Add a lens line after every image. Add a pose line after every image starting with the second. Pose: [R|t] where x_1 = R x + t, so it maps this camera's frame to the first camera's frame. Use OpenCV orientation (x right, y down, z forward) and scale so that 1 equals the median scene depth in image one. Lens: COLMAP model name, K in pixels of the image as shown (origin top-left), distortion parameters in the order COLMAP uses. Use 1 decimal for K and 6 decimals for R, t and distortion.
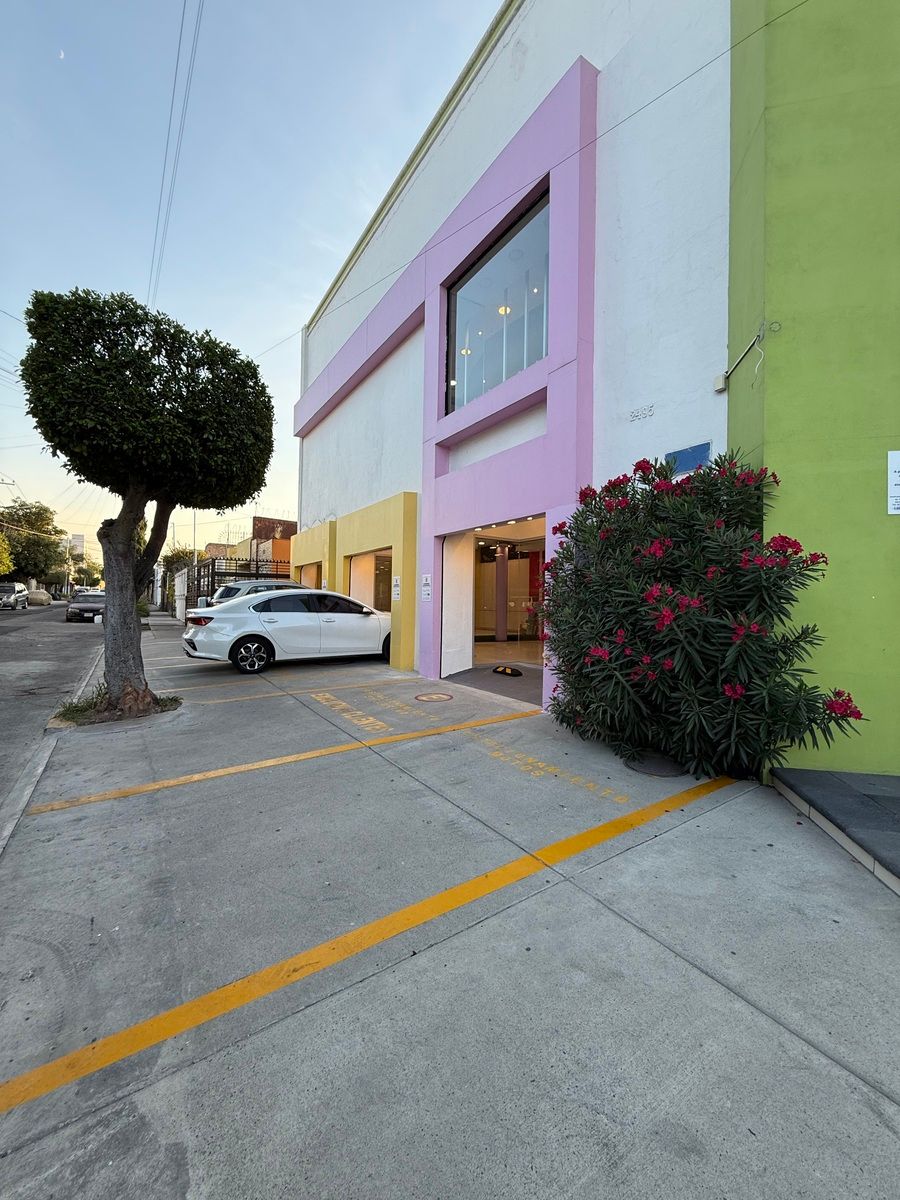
lens RADIAL K [[479.0, 0, 452.8], [0, 479.0, 597.2], [0, 0, 1]] dist [0.001298, 0.000262]
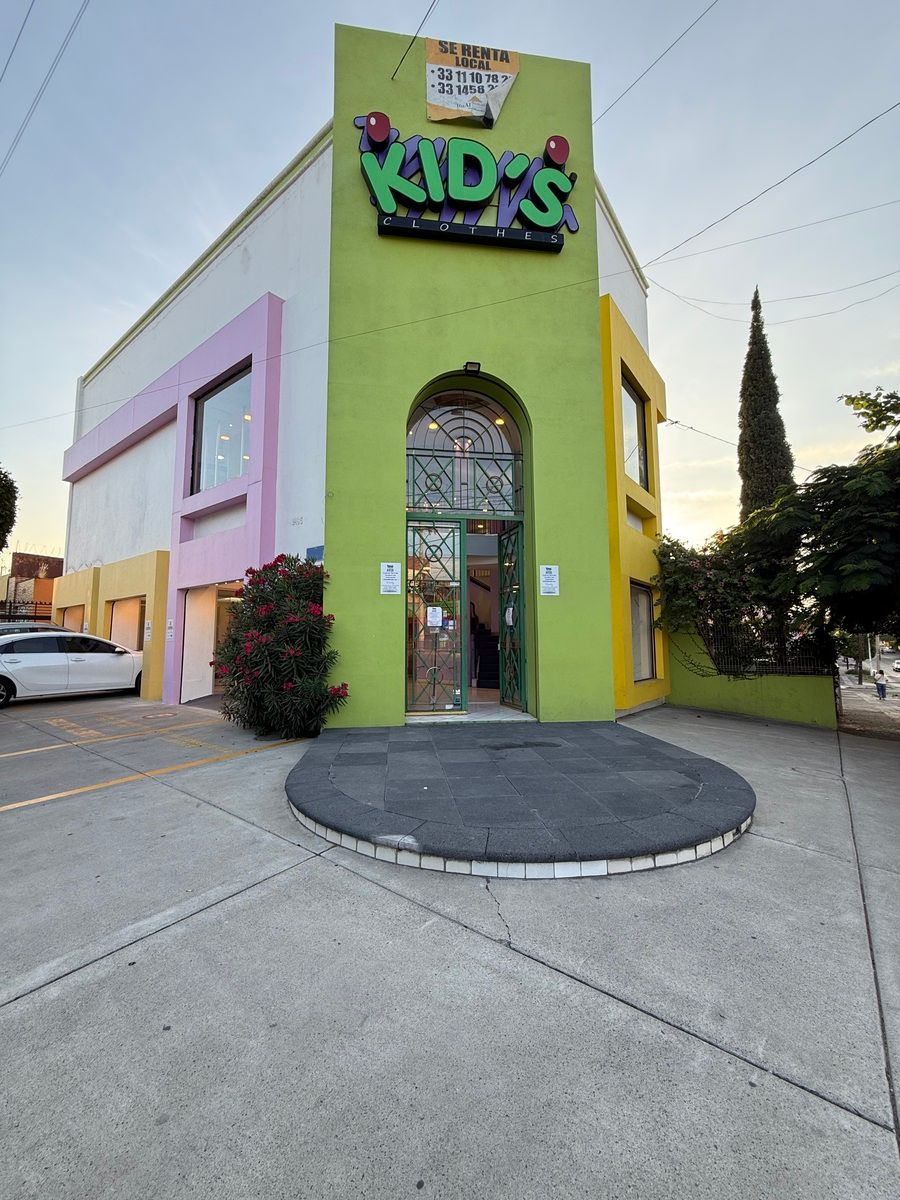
lens RADIAL K [[479.0, 0, 448.4], [0, 479.0, 598.7], [0, 0, 1]] dist [0.001298, 0.000262]
pose [[0.945200, 0.013100, 0.326229, 0.192384], [0.011314, 0.997280, -0.072828, -0.002616], [-0.326296, 0.072529, 0.942481, -0.354511]]
